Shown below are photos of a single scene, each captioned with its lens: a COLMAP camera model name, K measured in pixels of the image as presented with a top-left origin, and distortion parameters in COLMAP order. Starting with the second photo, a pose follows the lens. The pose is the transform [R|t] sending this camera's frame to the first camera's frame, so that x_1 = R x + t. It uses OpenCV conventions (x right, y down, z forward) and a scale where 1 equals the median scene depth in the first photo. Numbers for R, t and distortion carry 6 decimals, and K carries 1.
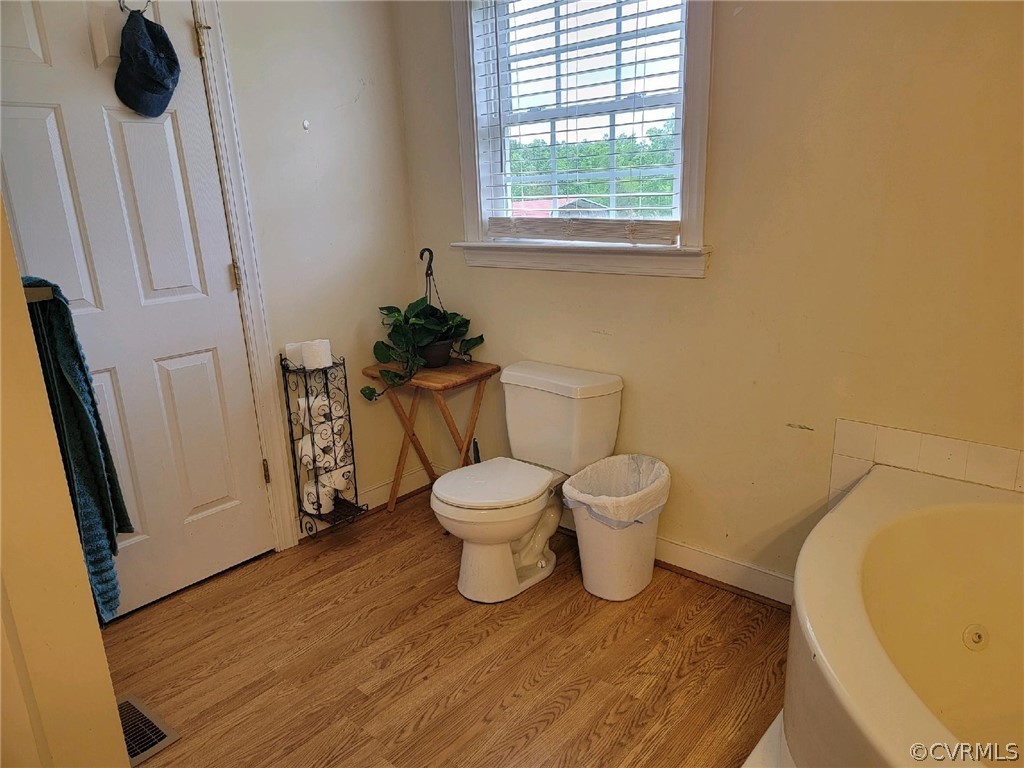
lens RADIAL K [[711.5, 0, 518.8], [0, 711.5, 382.1], [0, 0, 1]] dist [0.062764, -0.038160]
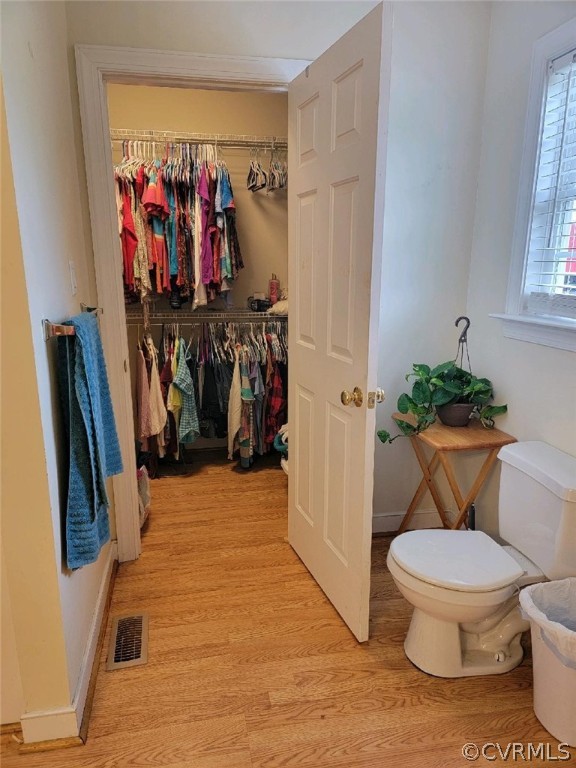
lens RADIAL K [[533.6, 0, 284.8], [0, 533.6, 385.5], [0, 0, 1]] dist [0.062764, -0.038160]
pose [[0.785422, 0.177944, -0.592831, 0.167417], [-0.189872, 0.980873, 0.042863, -0.073941], [0.589119, 0.078896, 0.804185, 0.213899]]
